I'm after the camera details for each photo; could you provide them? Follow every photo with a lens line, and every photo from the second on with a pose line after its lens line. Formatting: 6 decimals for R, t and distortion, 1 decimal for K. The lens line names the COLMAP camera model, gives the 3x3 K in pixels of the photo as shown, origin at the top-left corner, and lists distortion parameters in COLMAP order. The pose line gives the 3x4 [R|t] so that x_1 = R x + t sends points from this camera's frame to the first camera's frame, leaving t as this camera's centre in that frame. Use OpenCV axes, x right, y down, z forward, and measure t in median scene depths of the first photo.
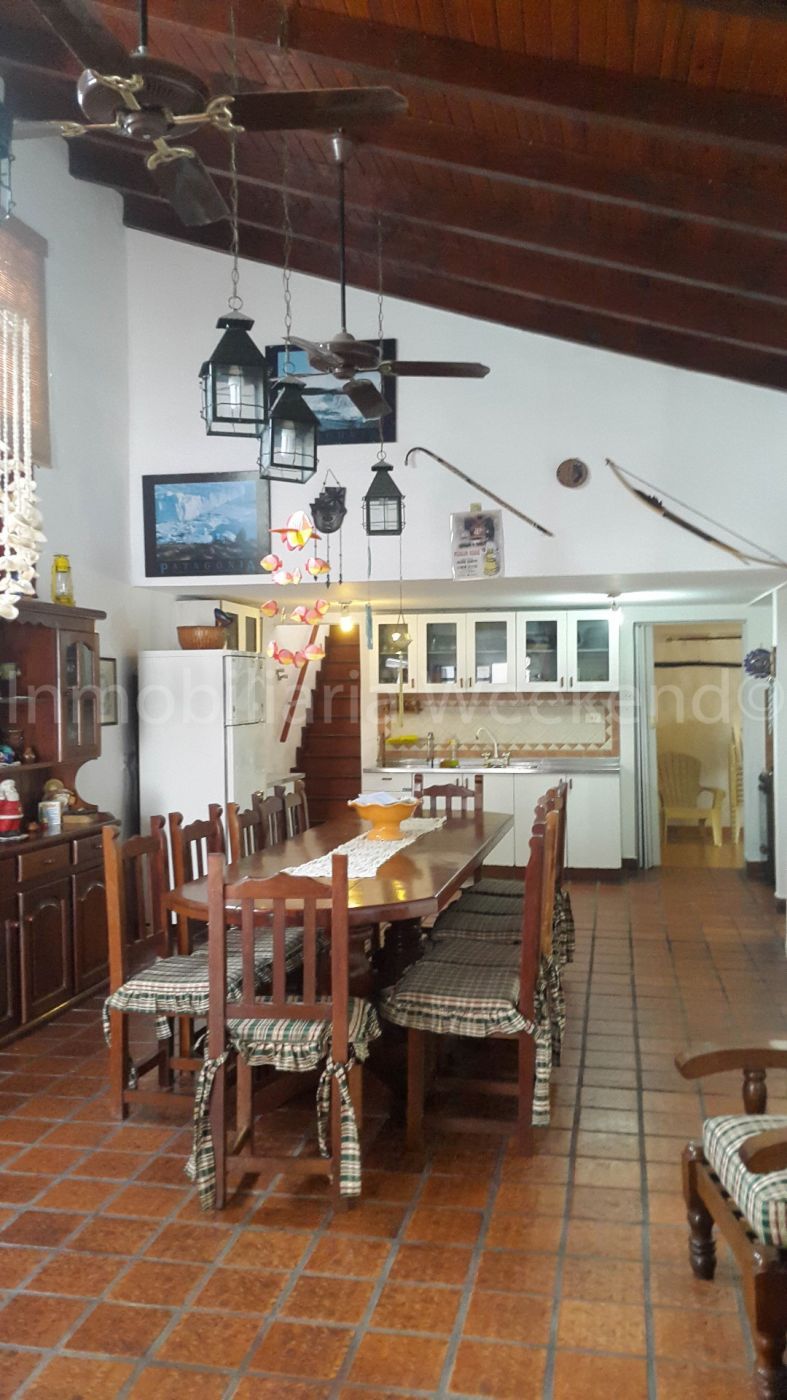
lens RADIAL K [[1140.3, 0, 393.5], [0, 1140.3, 696.4], [0, 0, 1]] dist [0.046708, -0.000144]
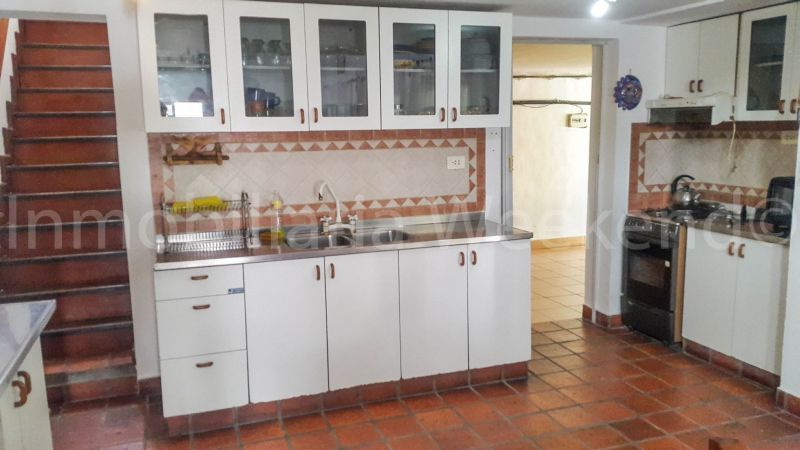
lens RADIAL K [[651.6, 0, 400.2], [0, 651.6, 231.4], [0, 0, 1]] dist [0.046708, -0.000144]
pose [[0.865144, -0.084002, 0.494439, -0.080987], [0.013981, 0.989529, 0.143652, 0.000965], [-0.501329, -0.117367, 0.857259, 0.634563]]
